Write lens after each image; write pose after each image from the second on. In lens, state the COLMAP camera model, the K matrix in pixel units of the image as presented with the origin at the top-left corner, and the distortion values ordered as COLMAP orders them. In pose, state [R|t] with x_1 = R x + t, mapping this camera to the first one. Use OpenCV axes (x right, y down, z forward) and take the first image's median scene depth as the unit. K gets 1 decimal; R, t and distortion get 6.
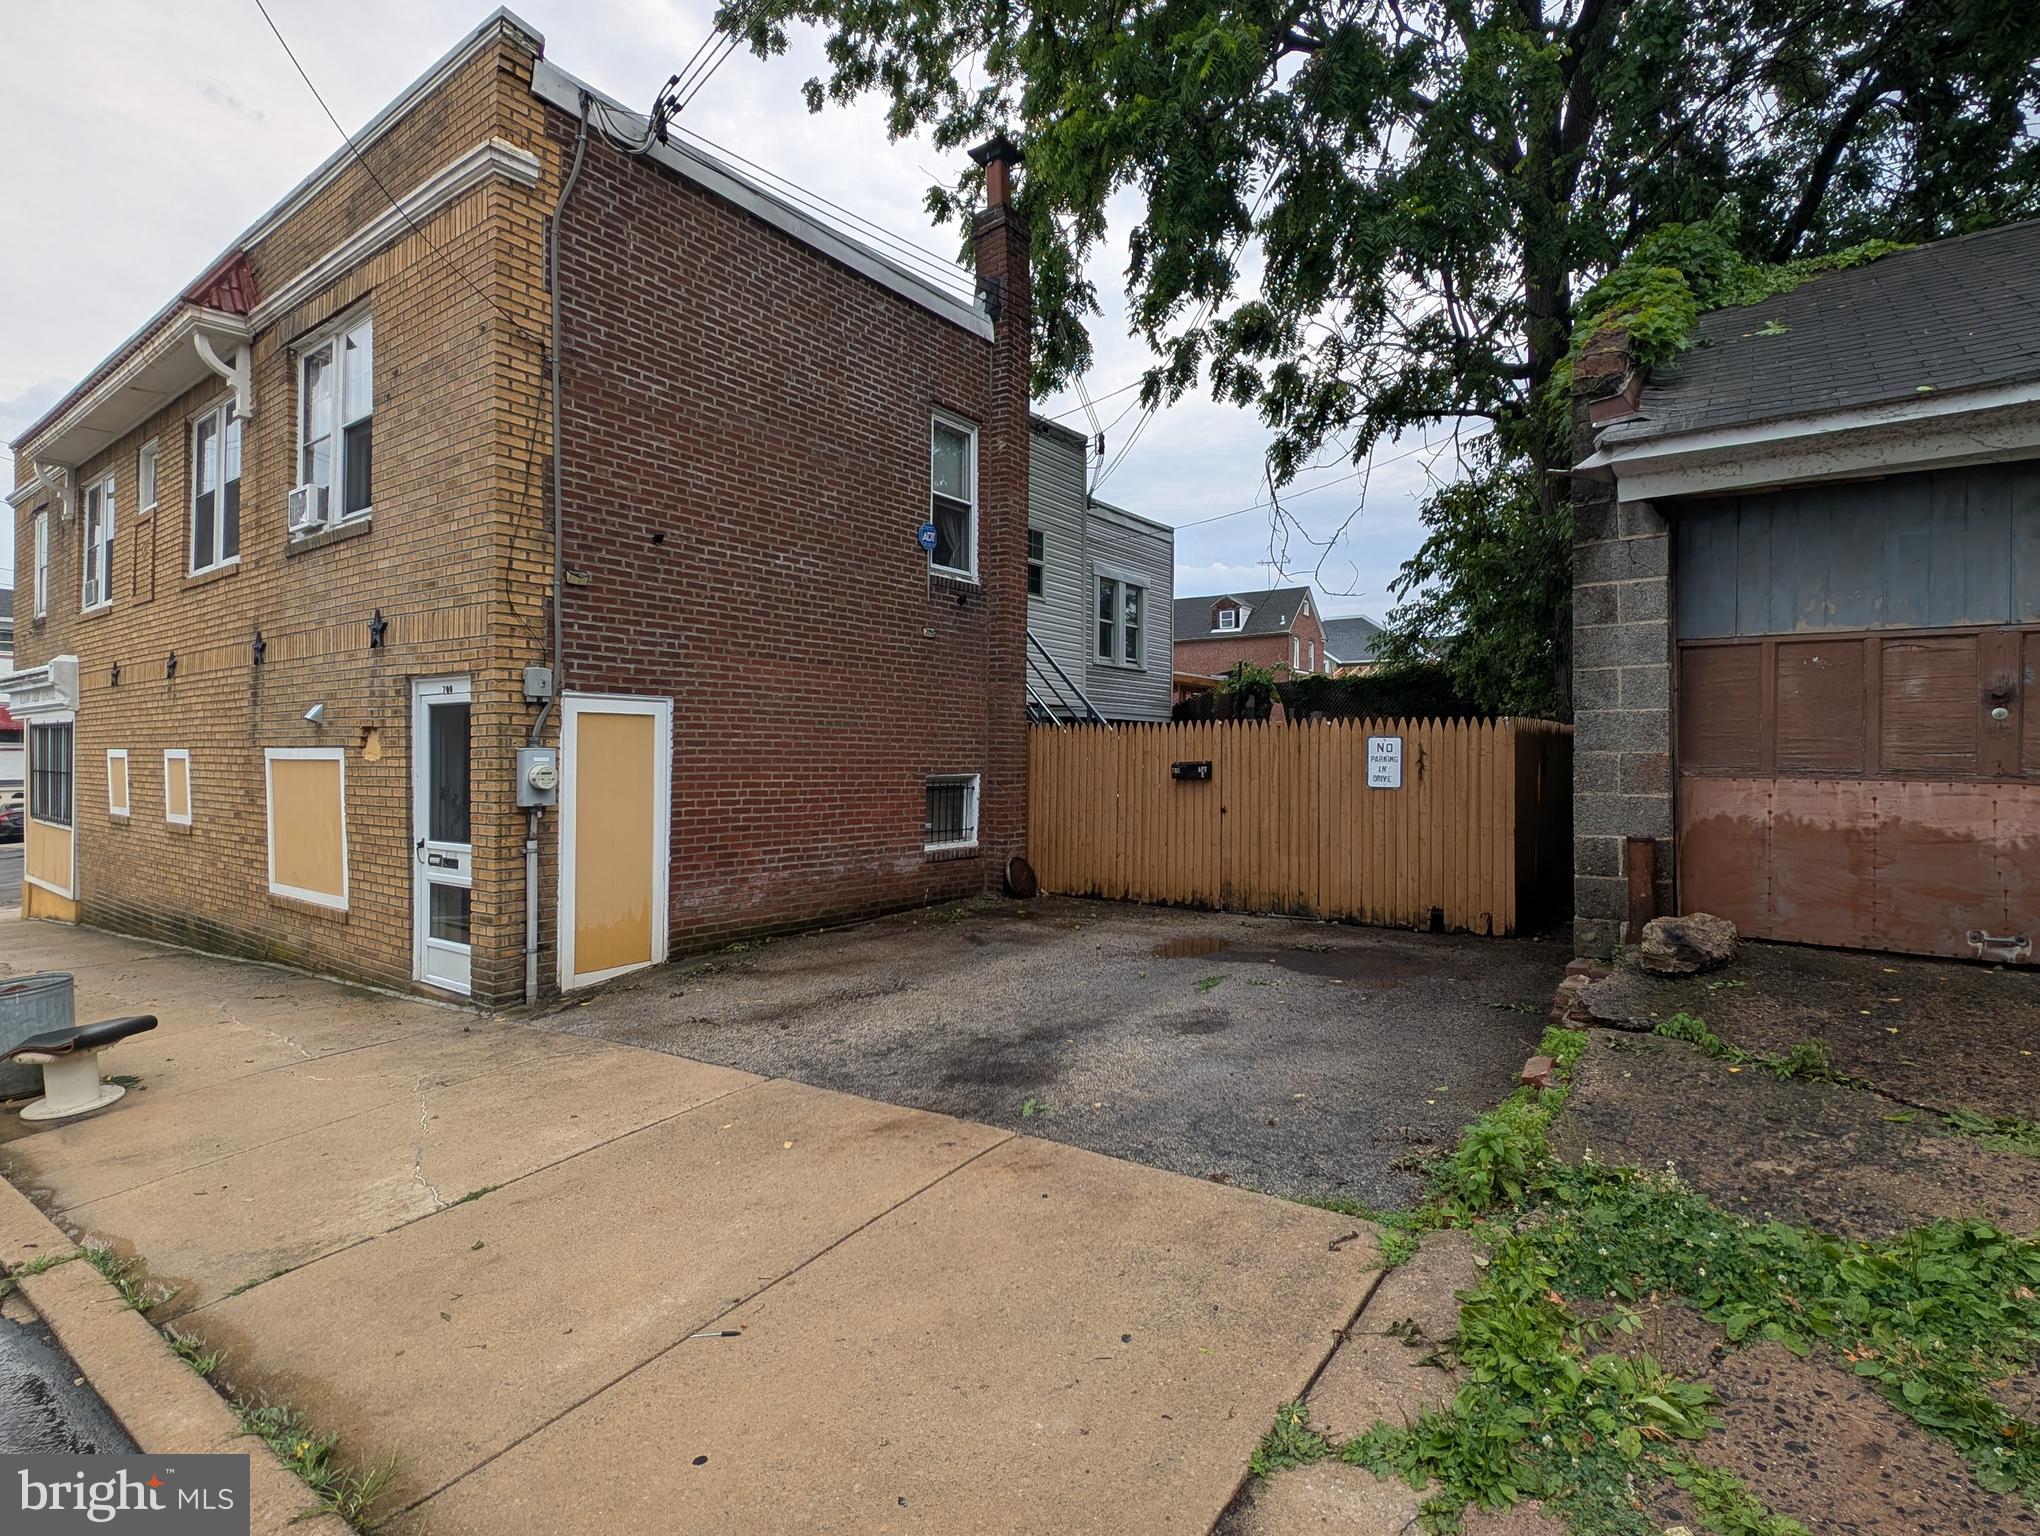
lens RADIAL K [[1026.9, 0, 1013.8], [0, 1026.9, 747.9], [0, 0, 1]] dist [0.022265, -0.015194]
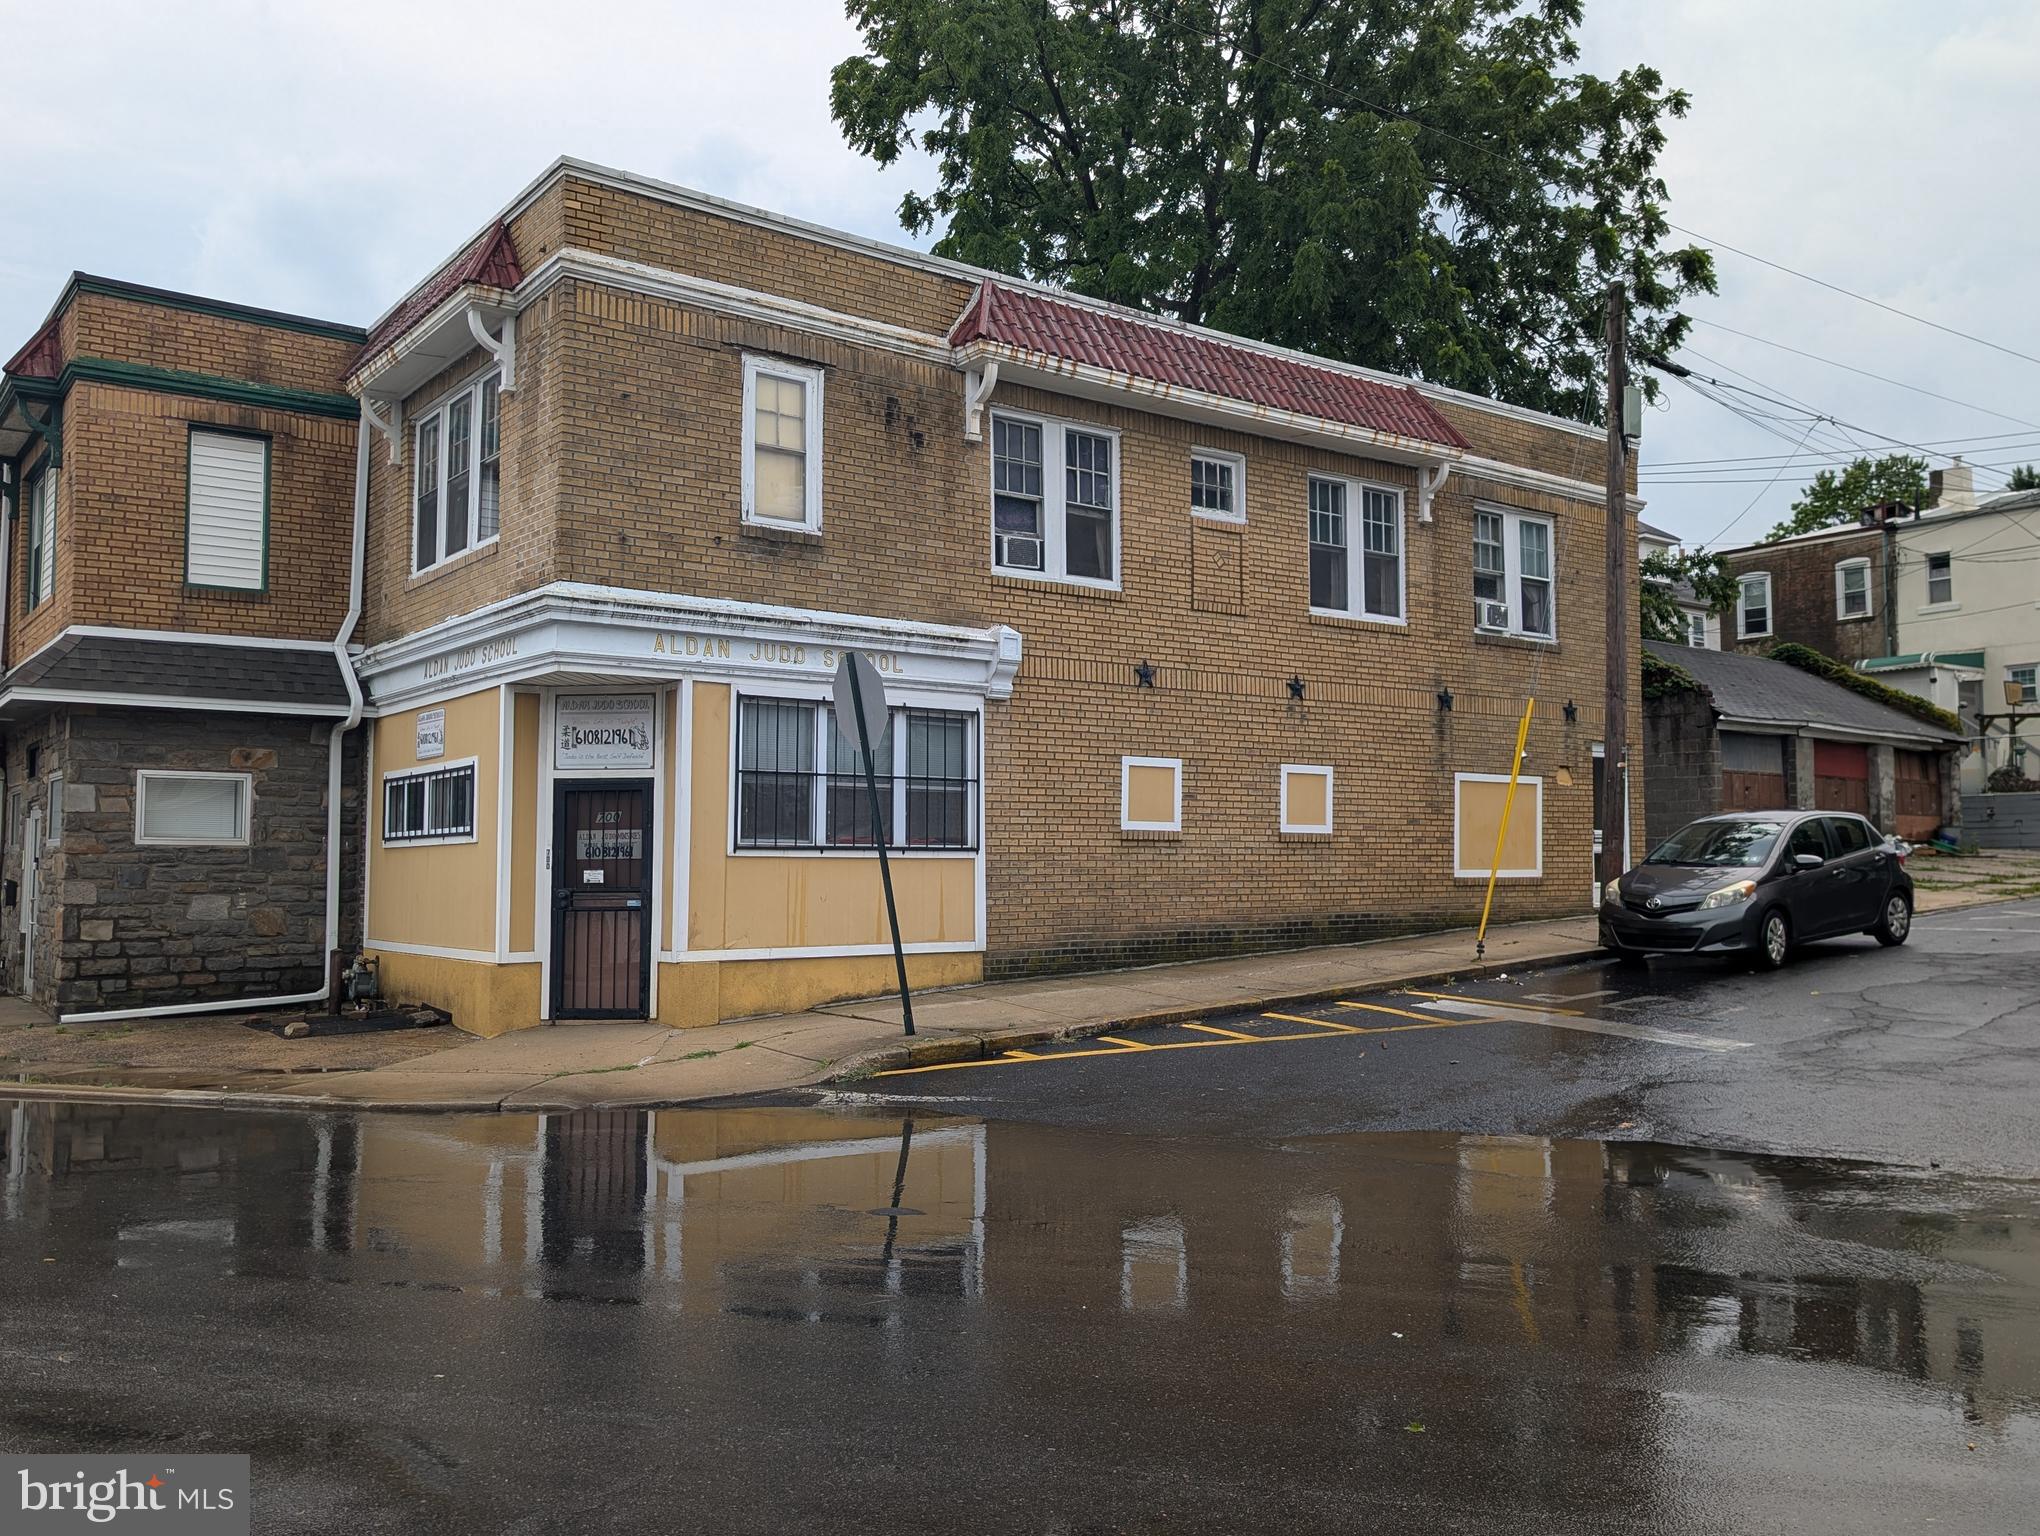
lens RADIAL K [[1732.0, 0, 1020.0], [0, 1732.0, 768.0], [0, 0, 1]] dist [0.067467, -0.112879]
pose [[0.285162, 0.055925, 0.956846, -3.475132], [-0.004933, 0.998369, -0.056881, 0.143907], [-0.958467, 0.011500, 0.284973, 1.002647]]
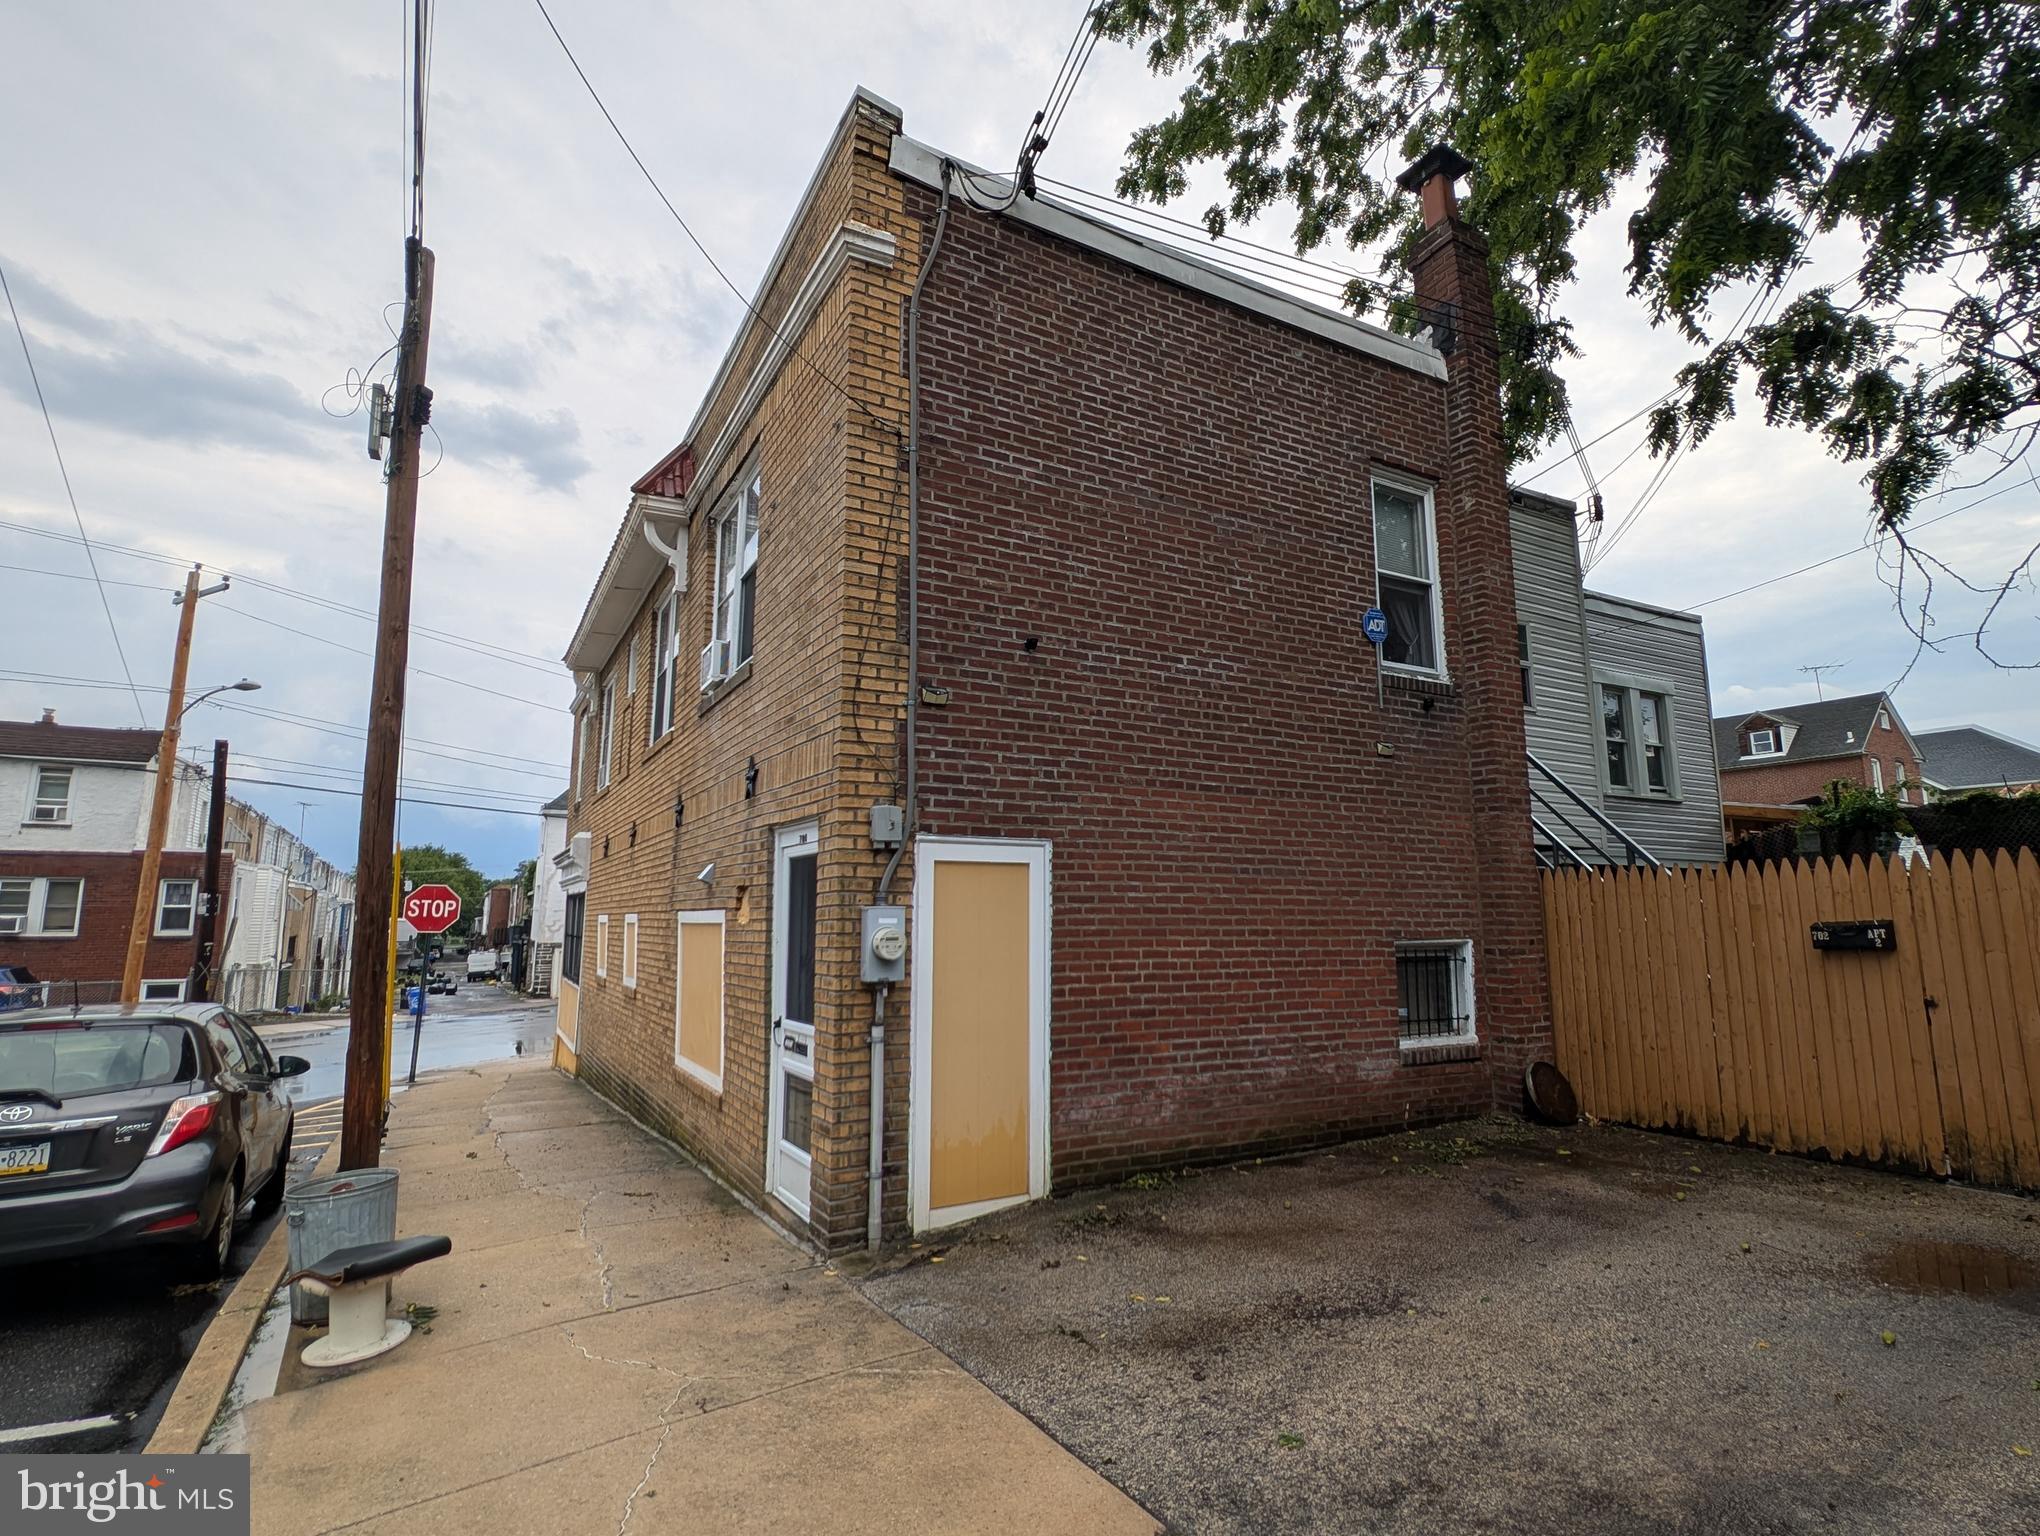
lens RADIAL K [[1026.9, 0, 1013.8], [0, 1026.9, 747.9], [0, 0, 1]] dist [0.022265, -0.015194]
pose [[0.915121, -0.072593, -0.396590, -0.038896], [0.009762, 0.987358, -0.158203, 0.004776], [0.403060, 0.140904, 0.904261, 0.249996]]
